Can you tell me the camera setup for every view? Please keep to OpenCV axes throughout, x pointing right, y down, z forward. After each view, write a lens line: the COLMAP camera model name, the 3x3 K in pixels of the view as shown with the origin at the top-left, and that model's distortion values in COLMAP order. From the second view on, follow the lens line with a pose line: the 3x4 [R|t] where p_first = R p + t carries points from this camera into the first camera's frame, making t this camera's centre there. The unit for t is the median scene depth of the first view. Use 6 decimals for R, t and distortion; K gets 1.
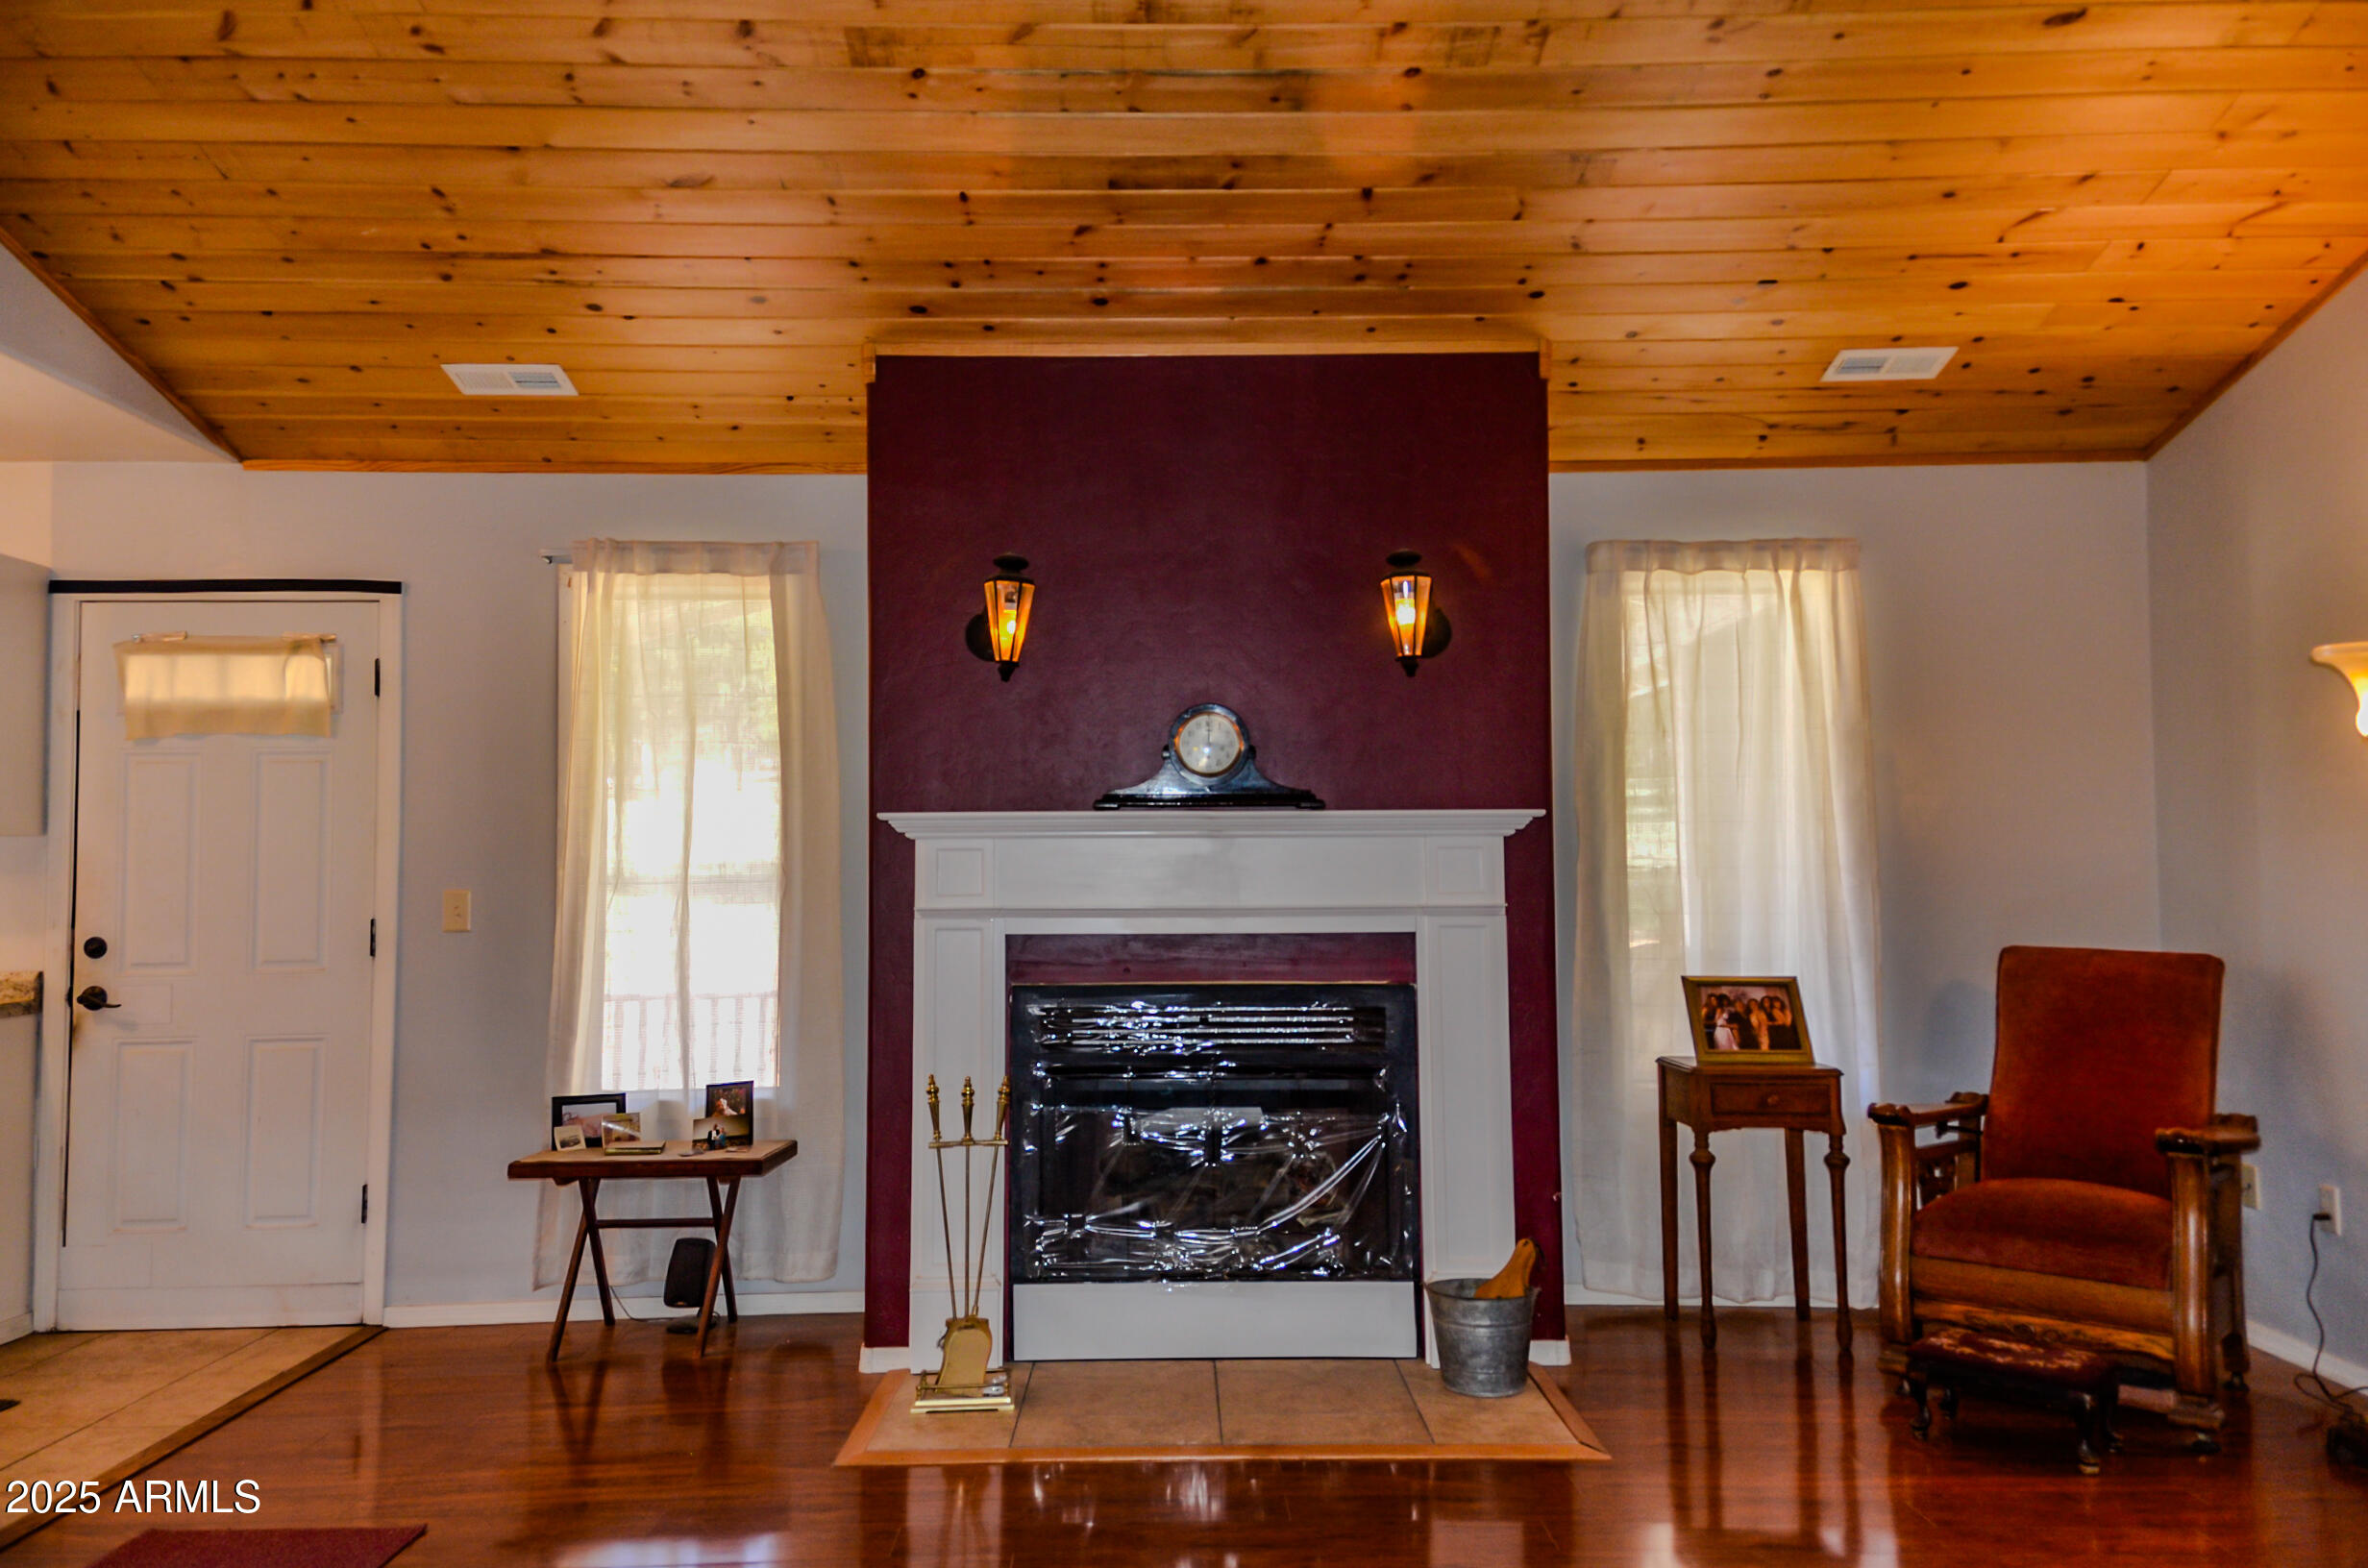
lens RADIAL K [[1737.7, 0, 1184.0], [0, 1737.7, 784.0], [0, 0, 1]] dist [0.163965, -0.139715]
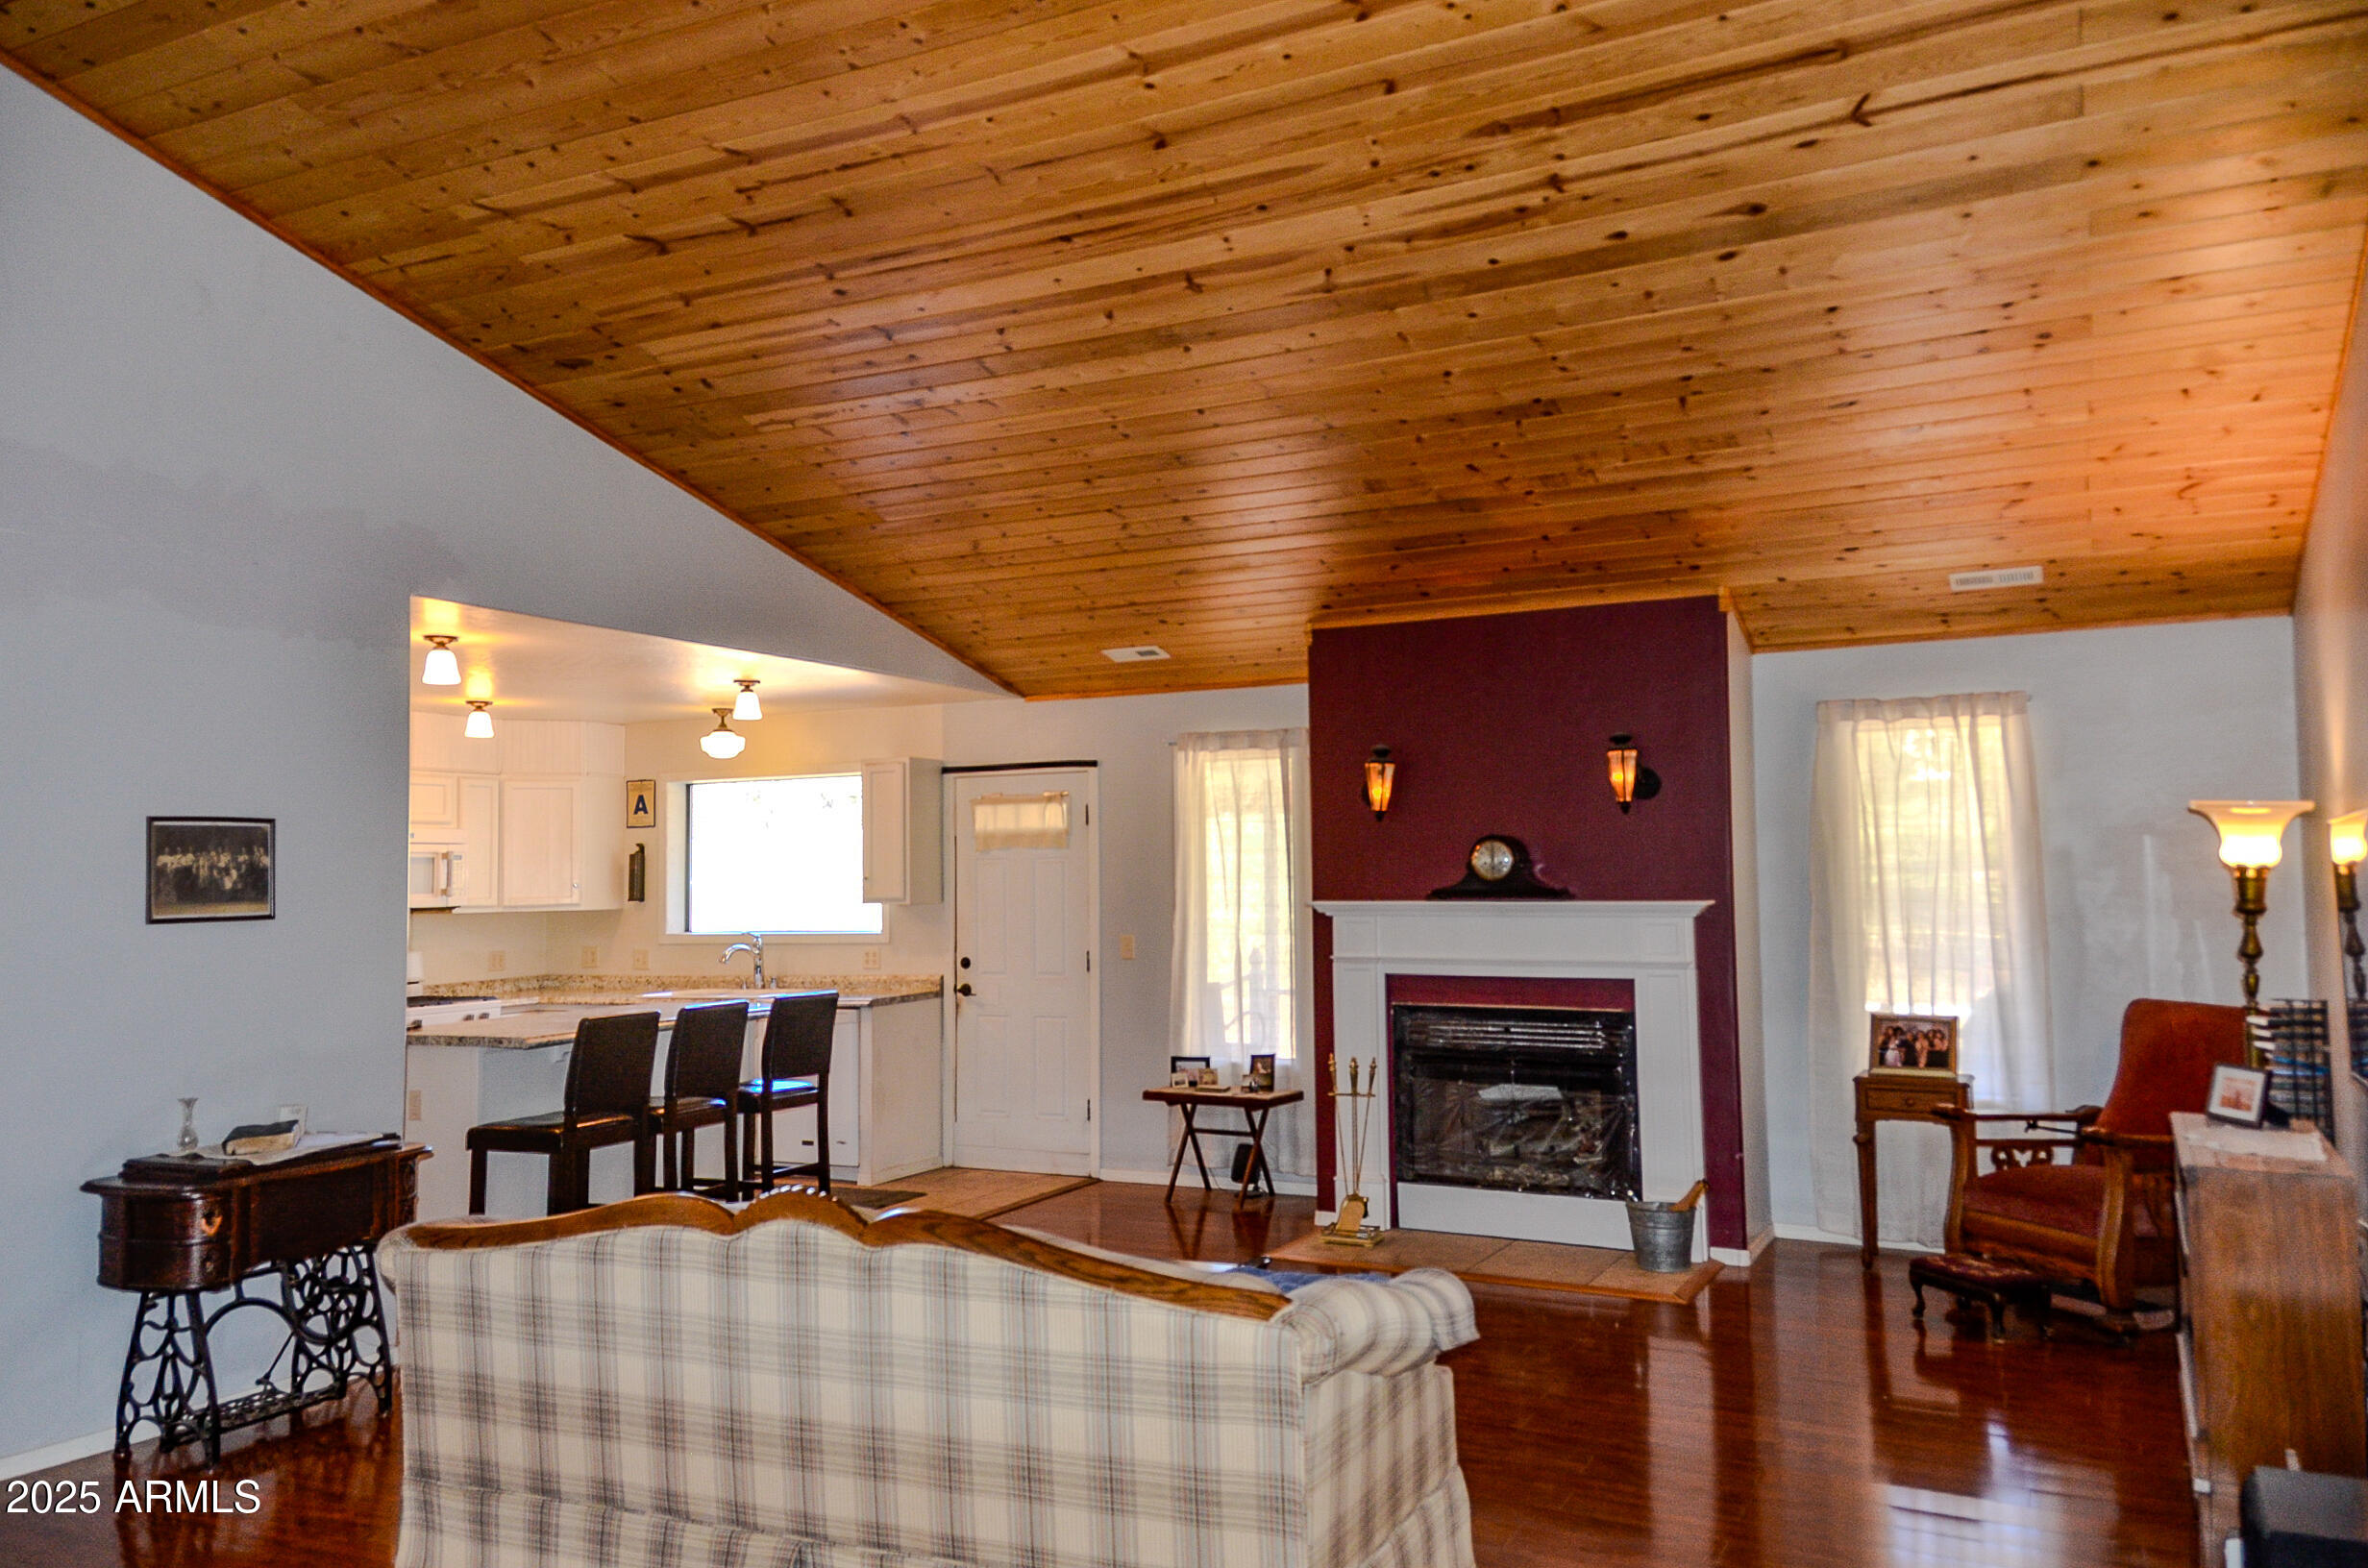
lens RADIAL K [[1782.3, 0, 1196.9], [0, 1782.3, 759.2], [0, 0, 1]] dist [0.152633, -0.134875]
pose [[0.885863, -0.032514, -0.462806, 0.496680], [0.031304, 0.999457, -0.010296, -0.098345], [0.462890, -0.005367, 0.886400, -0.555377]]
